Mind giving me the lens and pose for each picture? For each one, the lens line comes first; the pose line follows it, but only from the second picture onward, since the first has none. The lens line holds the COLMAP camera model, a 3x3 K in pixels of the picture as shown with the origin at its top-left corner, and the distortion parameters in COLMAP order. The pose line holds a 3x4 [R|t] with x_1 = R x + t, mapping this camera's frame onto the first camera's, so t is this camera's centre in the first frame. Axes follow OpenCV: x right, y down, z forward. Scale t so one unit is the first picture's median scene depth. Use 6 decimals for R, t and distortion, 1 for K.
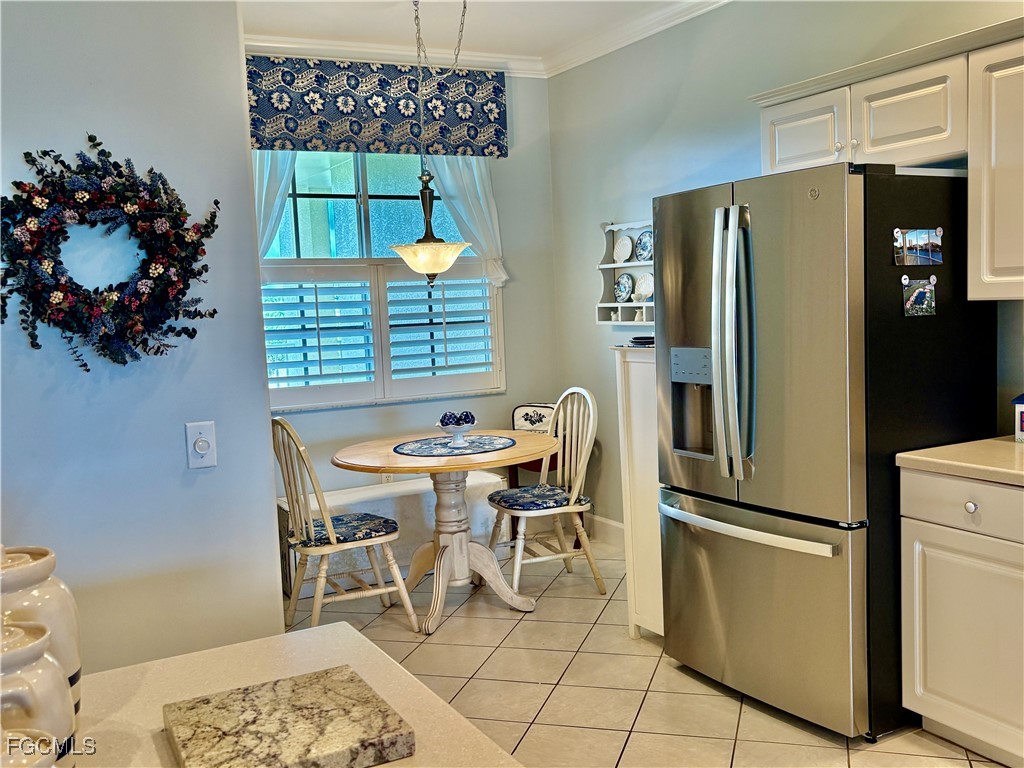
lens RADIAL K [[988.3, 0, 512.0], [0, 988.3, 384.0], [0, 0, 1]] dist [0.074369, -0.150231]
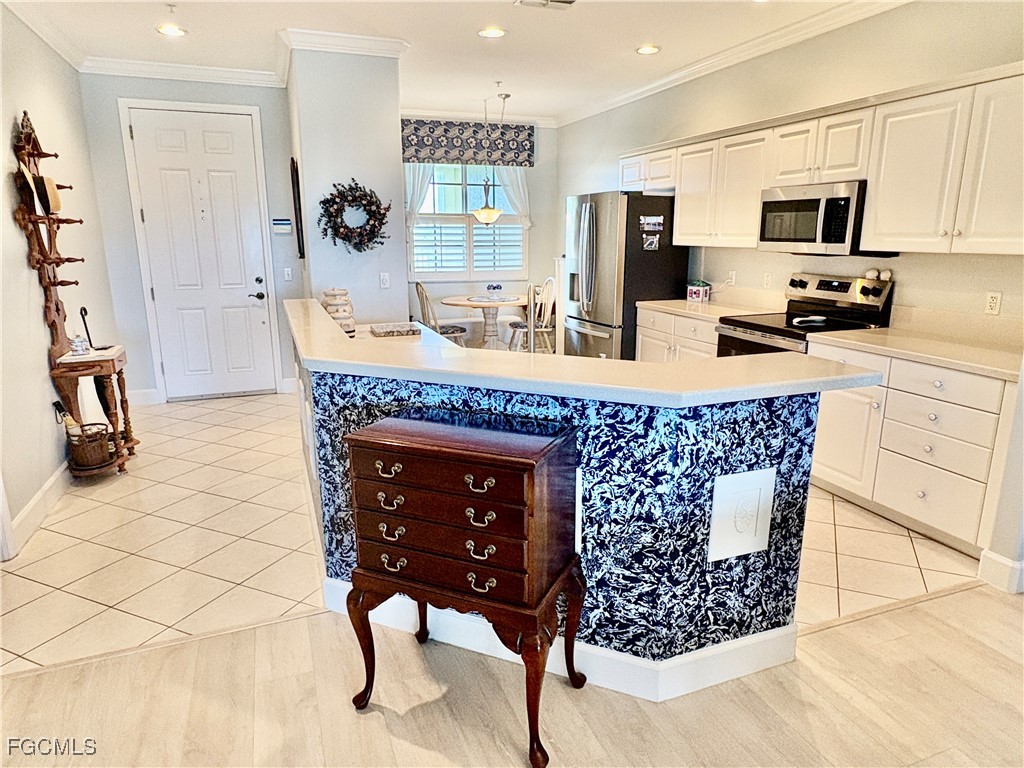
lens RADIAL K [[636.8, 0, 512.0], [0, 636.8, 384.0], [0, 0, 1]] dist [-0.005773, -0.000238]
pose [[0.989896, 0.073462, -0.121280, 0.273340], [-0.054681, 0.986944, 0.151500, 0.045965], [0.130826, -0.143337, 0.980989, -0.742644]]
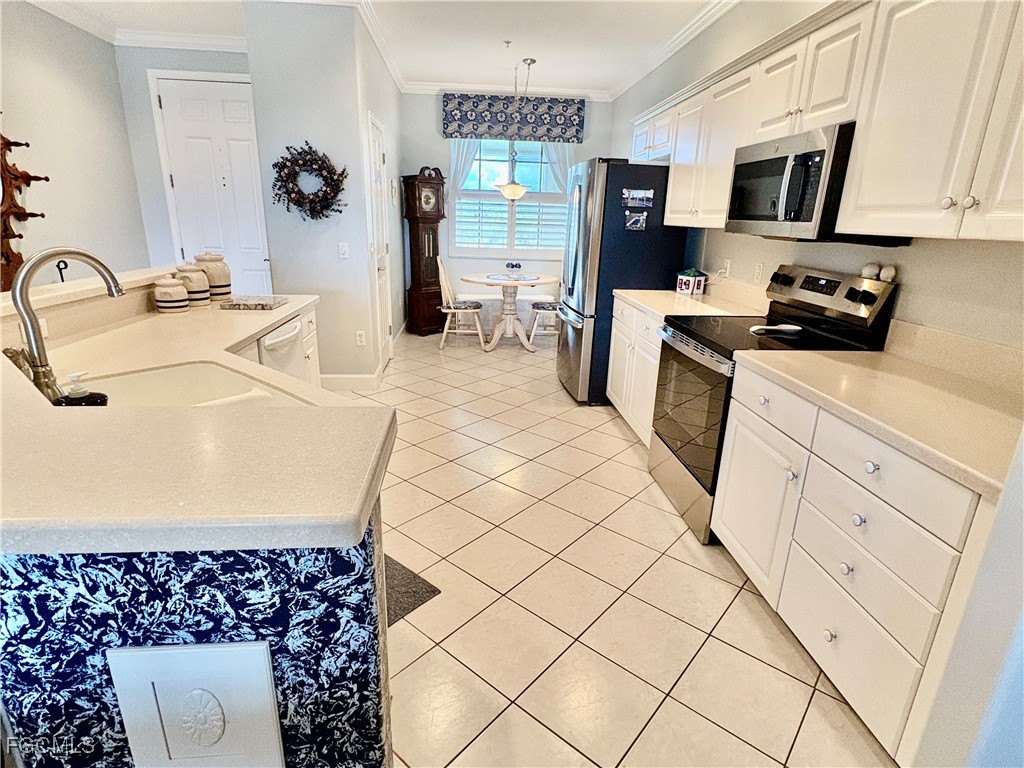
lens RADIAL K [[531.7, 0, 512.0], [0, 531.7, 384.0], [0, 0, 1]] dist [-0.006467, 0.001342]
pose [[0.914874, 0.188208, -0.357188, 0.643912], [-0.105950, 0.965611, 0.237423, 0.012446], [0.389589, -0.179368, 0.903353, -0.260792]]
